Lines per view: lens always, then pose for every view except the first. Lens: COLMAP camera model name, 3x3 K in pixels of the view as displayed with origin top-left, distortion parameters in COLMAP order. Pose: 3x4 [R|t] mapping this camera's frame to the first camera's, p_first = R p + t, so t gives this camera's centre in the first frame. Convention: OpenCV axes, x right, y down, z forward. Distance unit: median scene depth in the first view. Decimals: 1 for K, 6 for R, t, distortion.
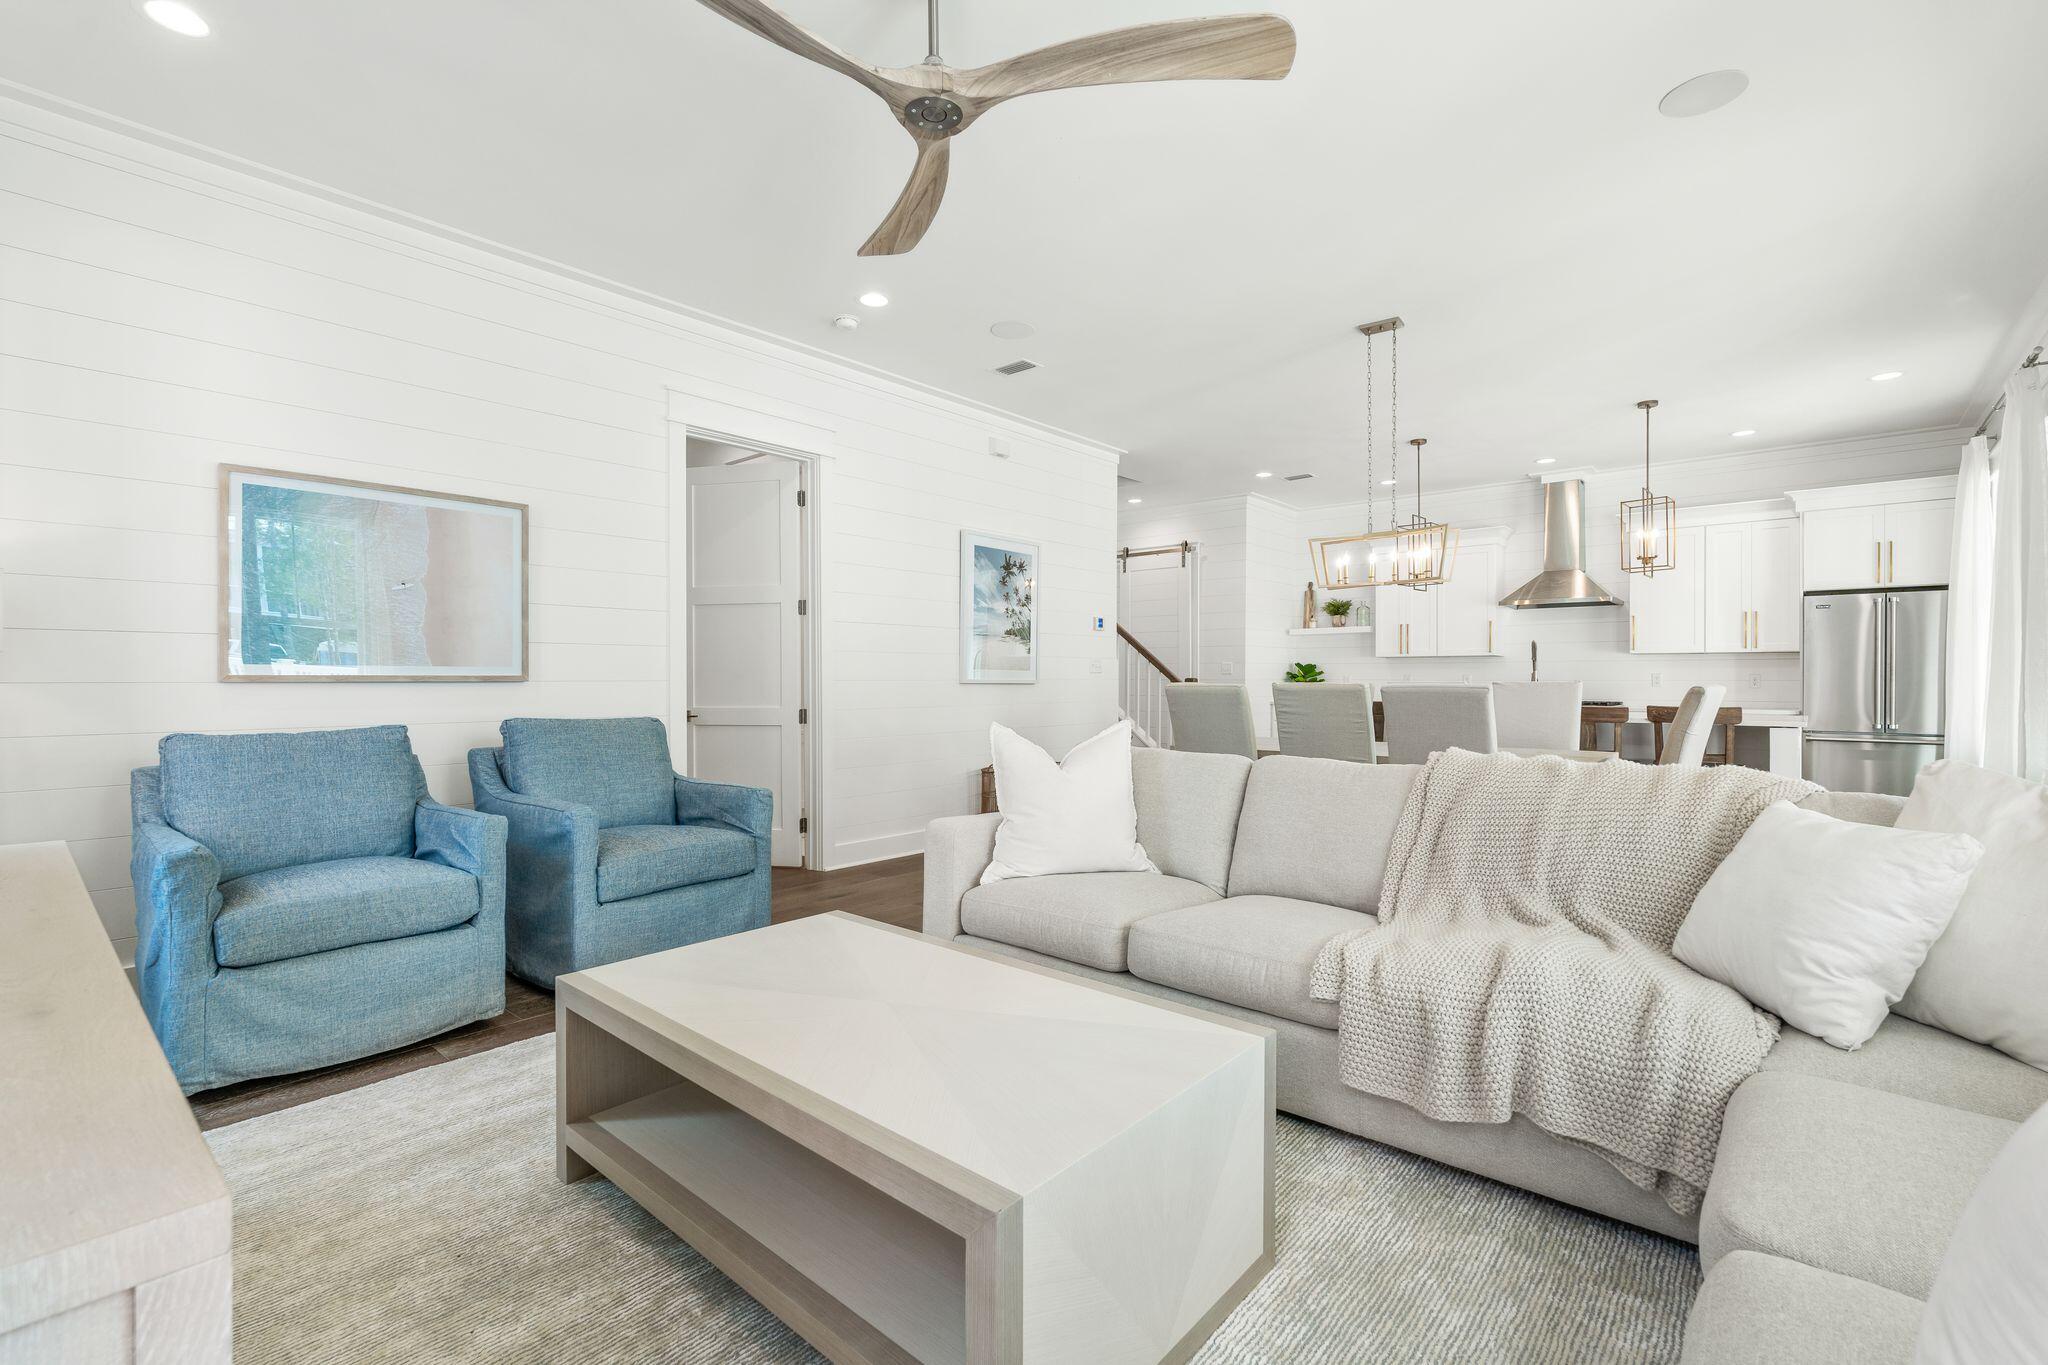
lens RADIAL K [[898.6, 0, 1027.8], [0, 898.6, 681.5], [0, 0, 1]] dist [-0.000582, 0.000067]
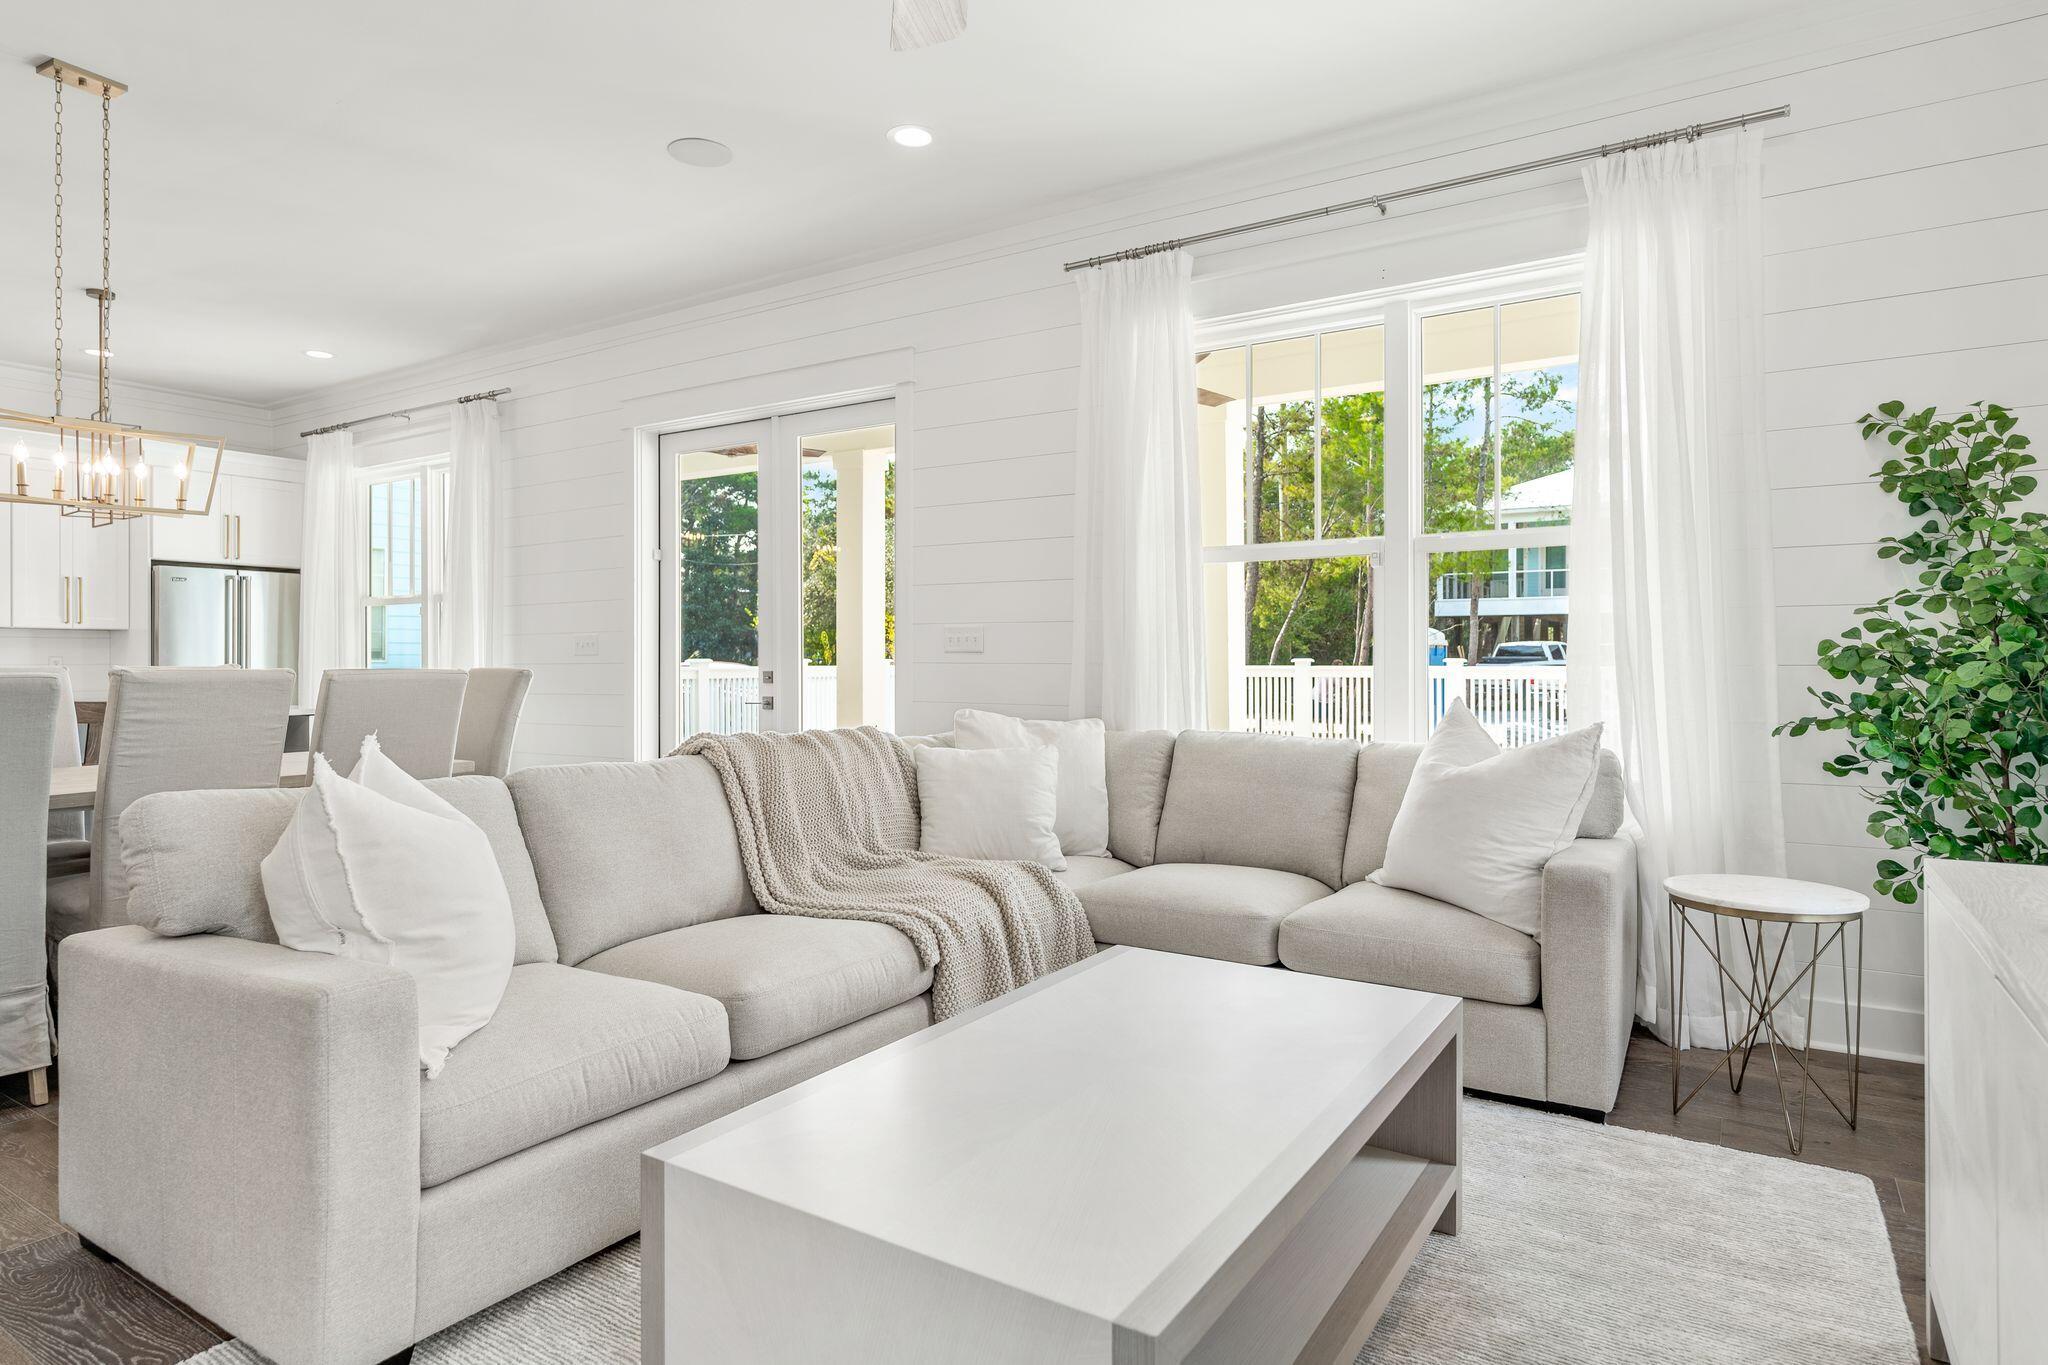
lens RADIAL K [[1166.5, 0, 1013.1], [0, 1166.5, 661.8], [0, 0, 1]] dist [-0.000106, 0.000138]
pose [[-0.136660, -0.000413, 0.990618, -0.369514], [0.006735, 0.999976, 0.001346, -0.000324], [-0.990595, 0.006856, -0.136654, 0.391001]]
